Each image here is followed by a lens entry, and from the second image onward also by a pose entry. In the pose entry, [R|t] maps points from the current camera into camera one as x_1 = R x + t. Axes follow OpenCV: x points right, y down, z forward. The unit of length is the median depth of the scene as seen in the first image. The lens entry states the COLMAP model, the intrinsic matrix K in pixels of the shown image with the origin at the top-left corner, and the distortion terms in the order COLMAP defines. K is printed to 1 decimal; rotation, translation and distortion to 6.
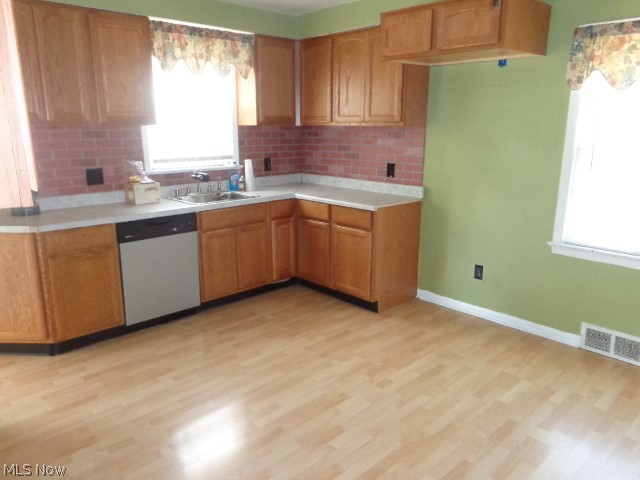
lens RADIAL K [[487.4, 0, 320.9], [0, 487.4, 240.1], [0, 0, 1]] dist [0.013846, 0.011645]
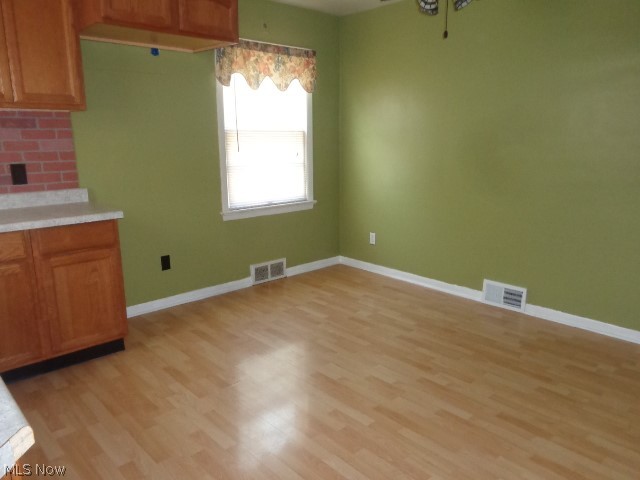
lens RADIAL K [[487.4, 0, 320.8], [0, 487.4, 239.4], [0, 0, 1]] dist [0.013846, 0.011645]
pose [[0.008799, -0.213997, 0.976795, -0.701691], [0.241450, 0.948384, 0.205597, -0.118619], [-0.970373, 0.234038, 0.060014, 0.698571]]
